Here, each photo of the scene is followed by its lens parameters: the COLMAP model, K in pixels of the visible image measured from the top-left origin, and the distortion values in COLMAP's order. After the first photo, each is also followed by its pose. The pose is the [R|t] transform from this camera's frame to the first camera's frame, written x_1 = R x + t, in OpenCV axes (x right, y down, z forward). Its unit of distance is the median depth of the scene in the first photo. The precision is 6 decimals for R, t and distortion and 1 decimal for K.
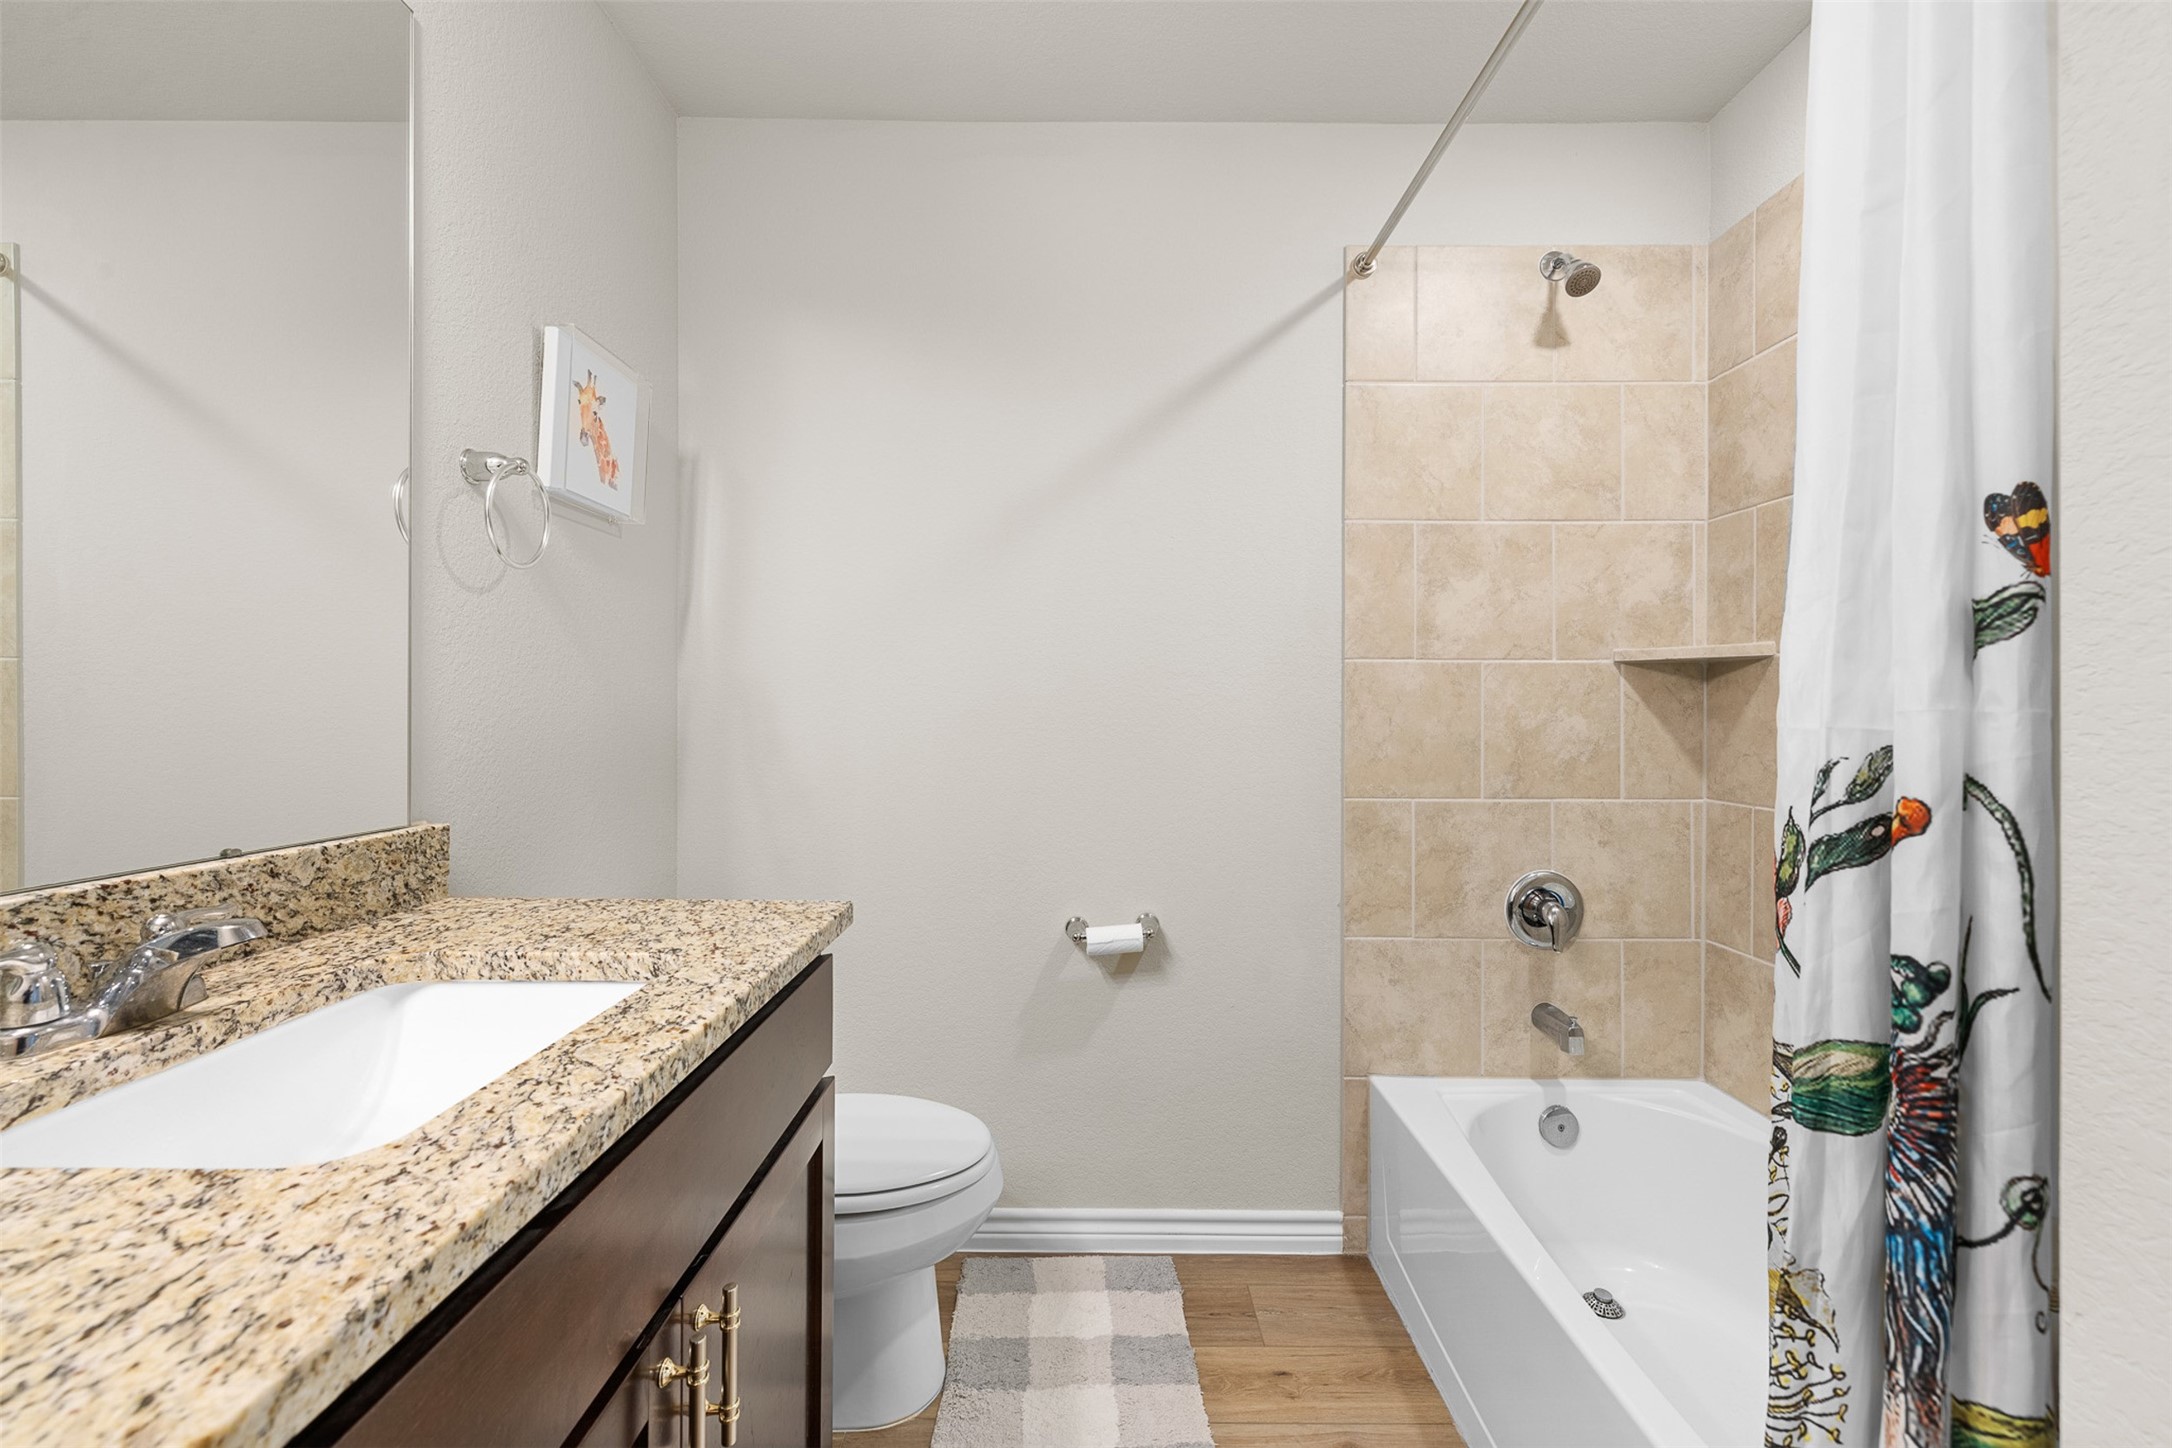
lens RADIAL K [[915.4, 0, 1095.6], [0, 915.4, 712.0], [0, 0, 1]] dist [0.000249, 0.000288]
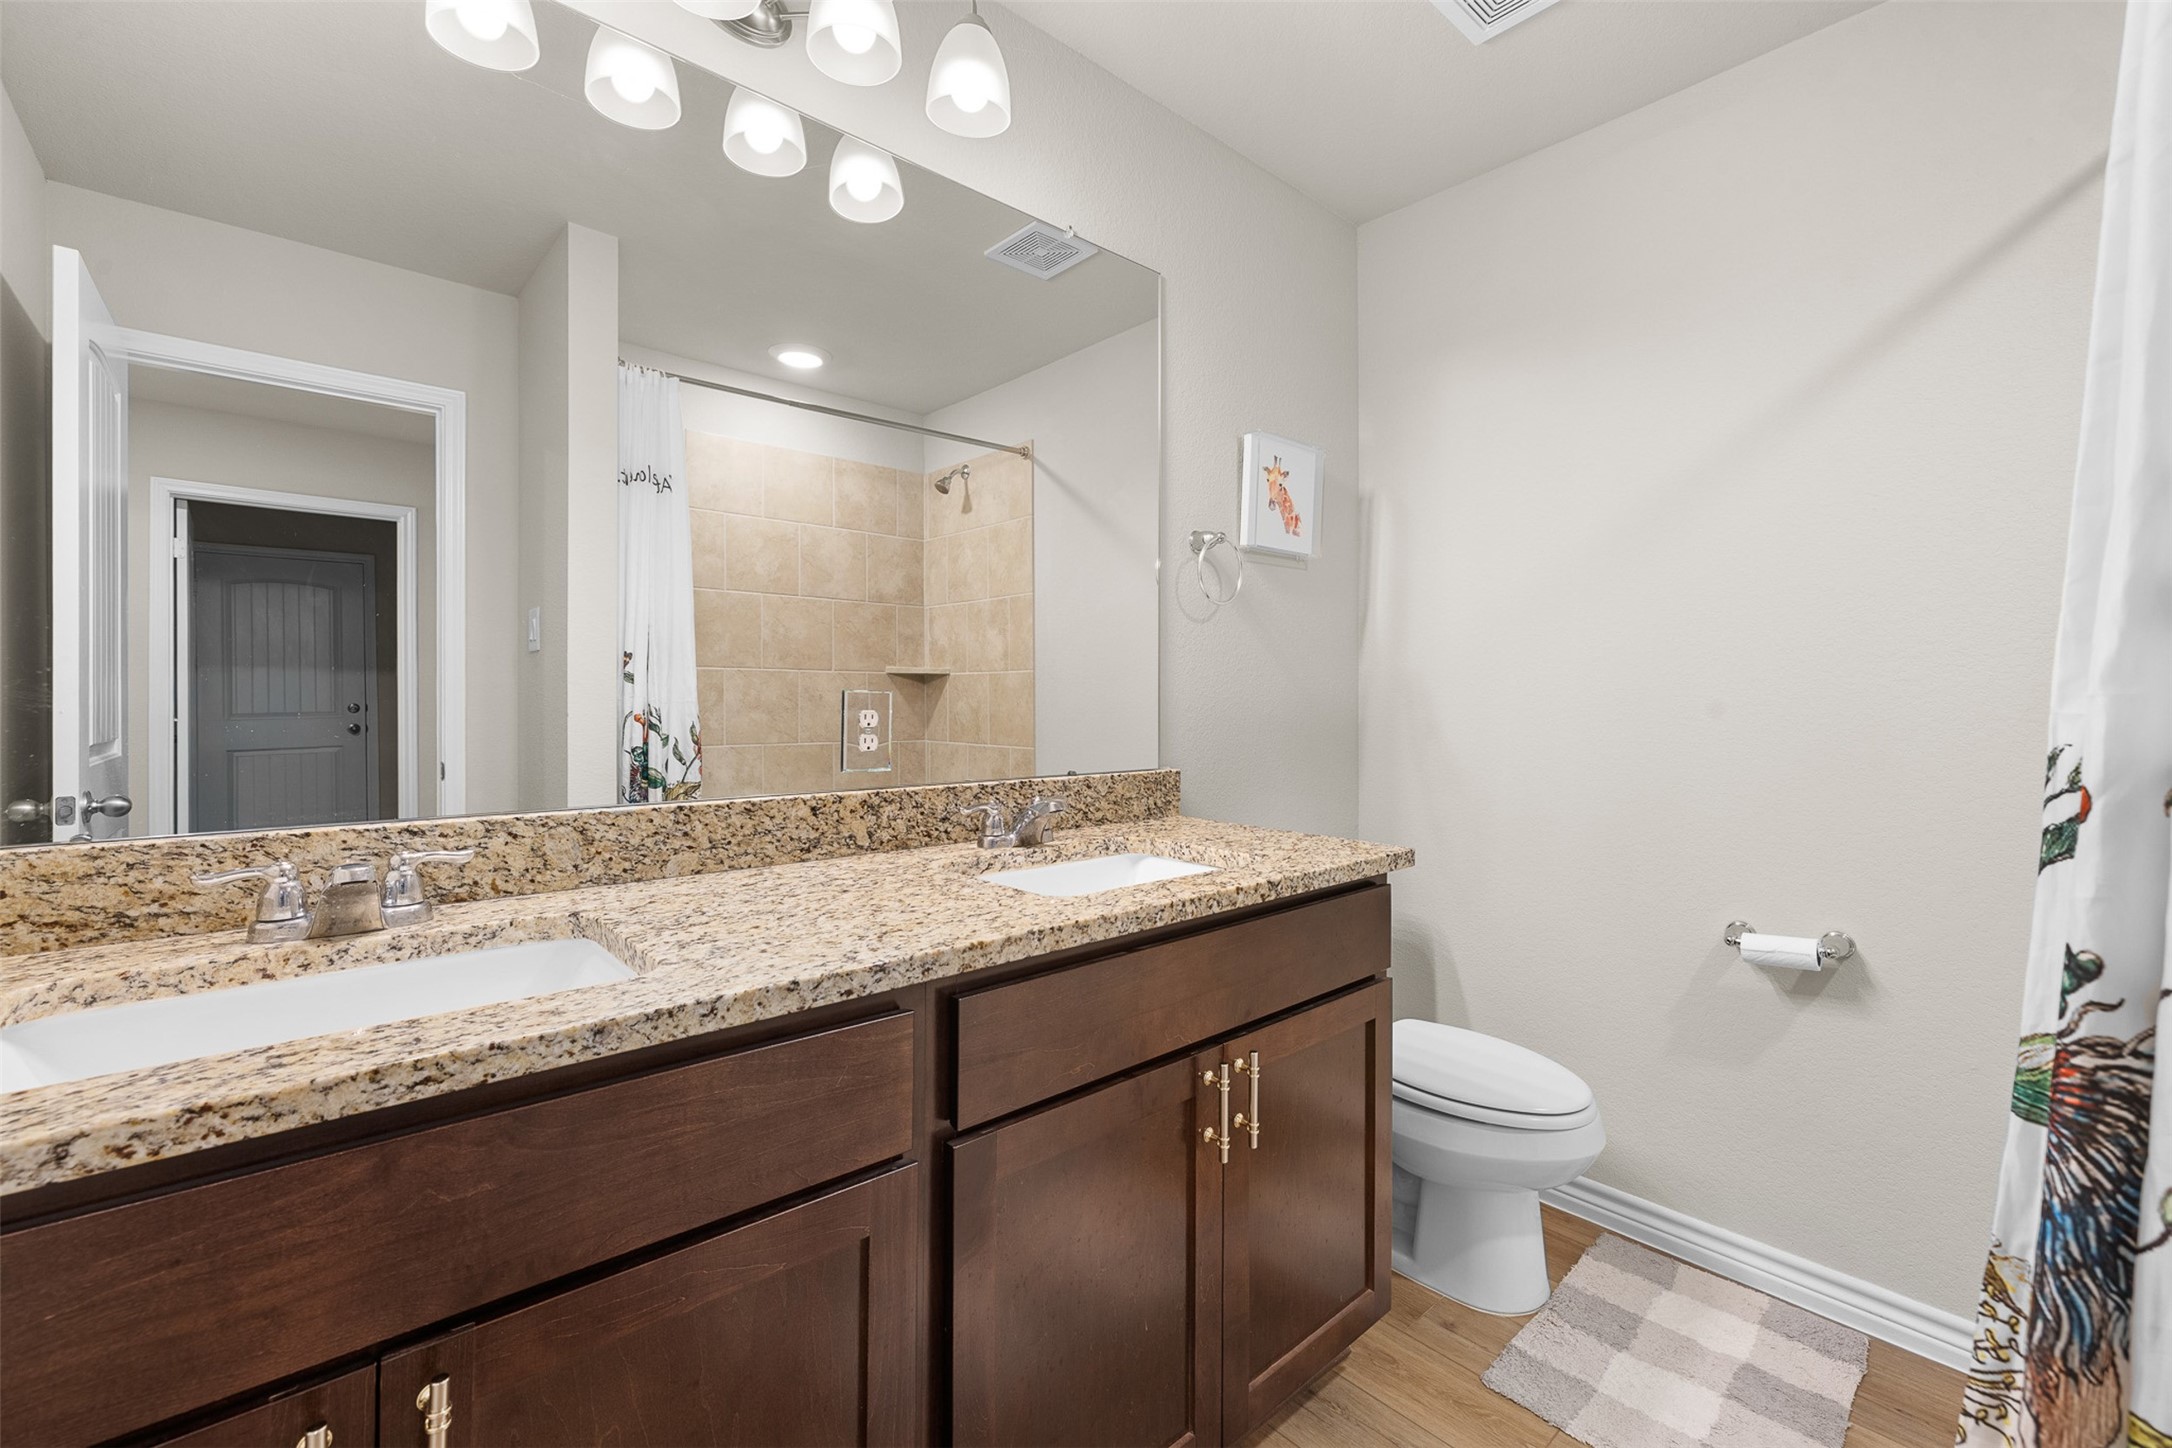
lens RADIAL K [[915.4, 0, 1083.7], [0, 915.4, 714.1], [0, 0, 1]] dist [0.000249, 0.000288]
pose [[0.662420, 0.011967, -0.749037, 0.528492], [-0.002137, 0.999899, 0.014085, 0.004030], [0.749129, -0.007729, 0.662379, -0.258348]]
